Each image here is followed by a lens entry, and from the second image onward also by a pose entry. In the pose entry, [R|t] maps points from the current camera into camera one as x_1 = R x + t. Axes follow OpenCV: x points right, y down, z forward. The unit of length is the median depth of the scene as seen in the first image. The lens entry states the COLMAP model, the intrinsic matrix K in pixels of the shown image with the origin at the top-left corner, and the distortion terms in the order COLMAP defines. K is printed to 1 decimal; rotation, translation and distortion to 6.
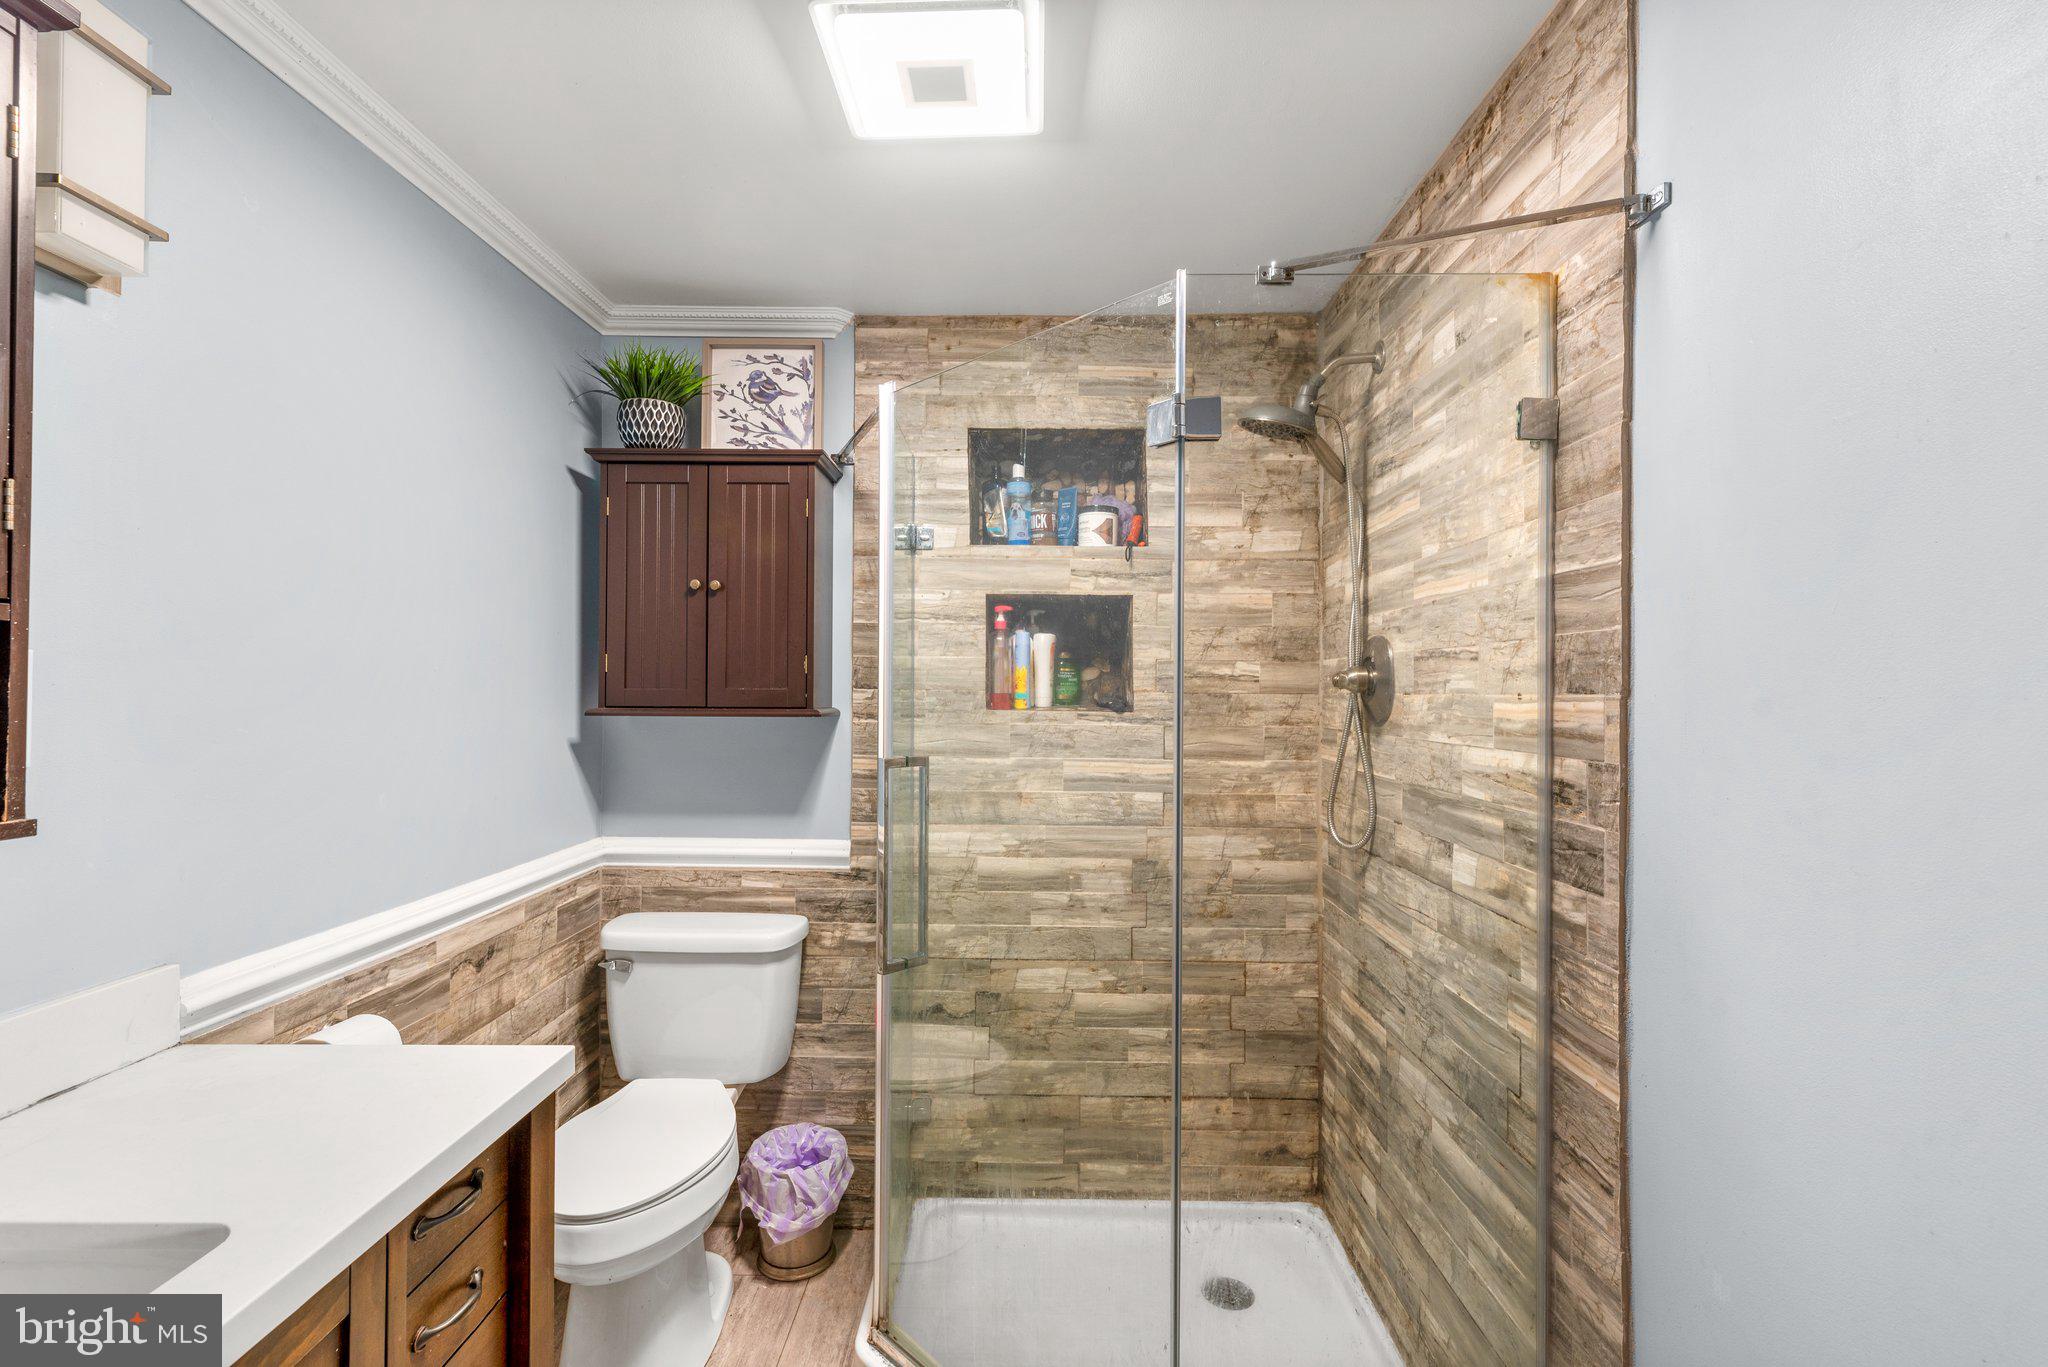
lens RADIAL K [[904.7, 0, 1022.5], [0, 904.7, 676.9], [0, 0, 1]] dist [0.000951, -0.000585]
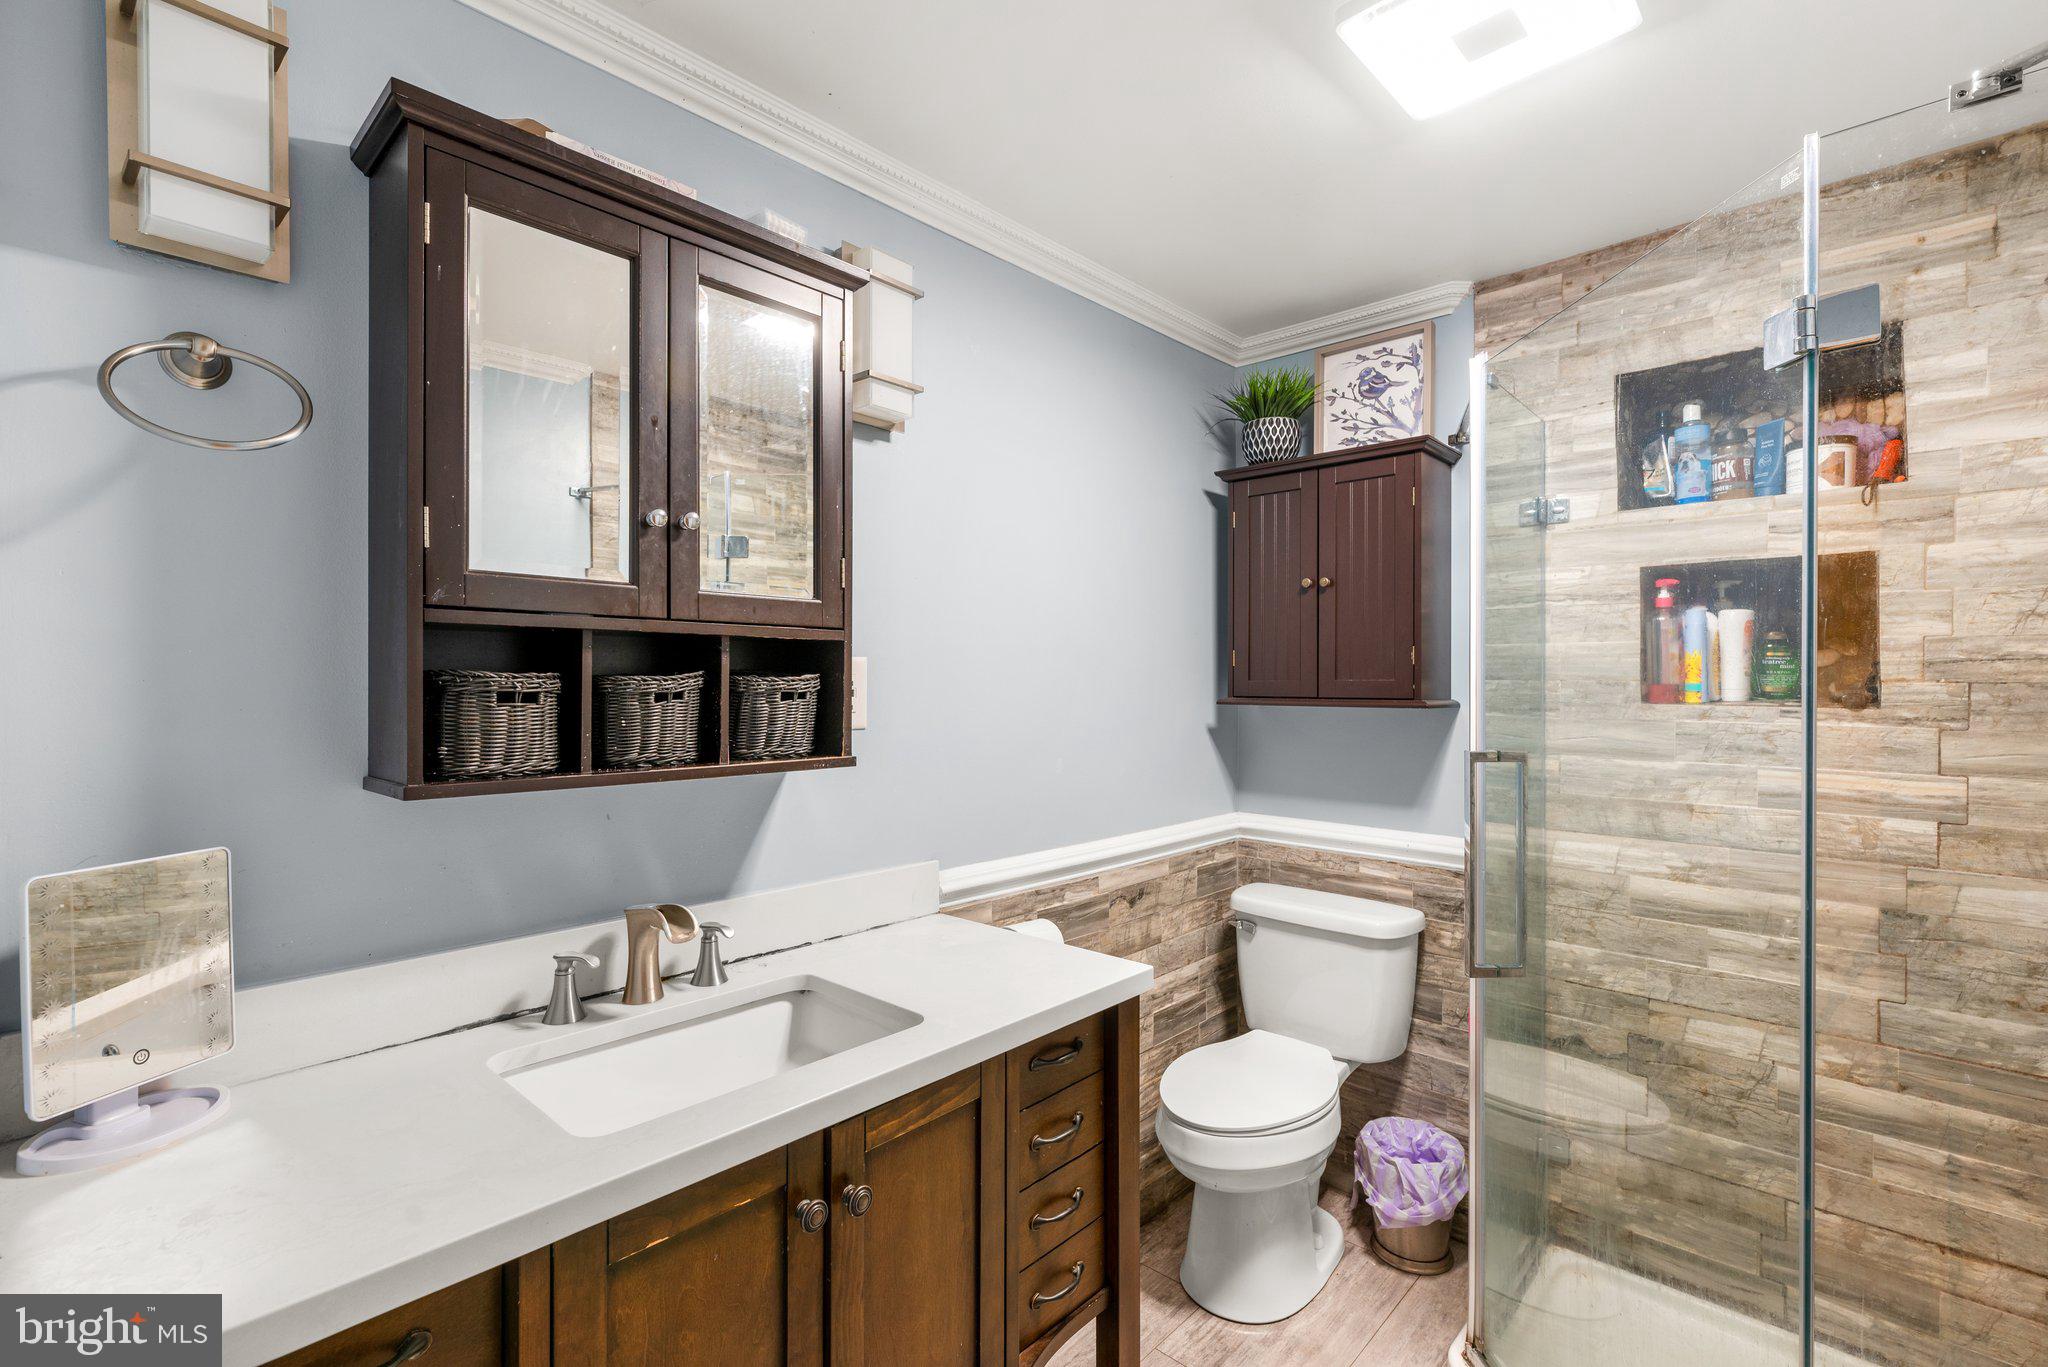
lens RADIAL K [[904.7, 0, 1022.5], [0, 904.7, 676.9], [0, 0, 1]] dist [0.000951, -0.000585]
pose [[0.739190, -0.008050, -0.673448, 0.104148], [0.012117, 0.999926, 0.001347, 0.003189], [0.673388, -0.009156, 0.739233, -0.016986]]
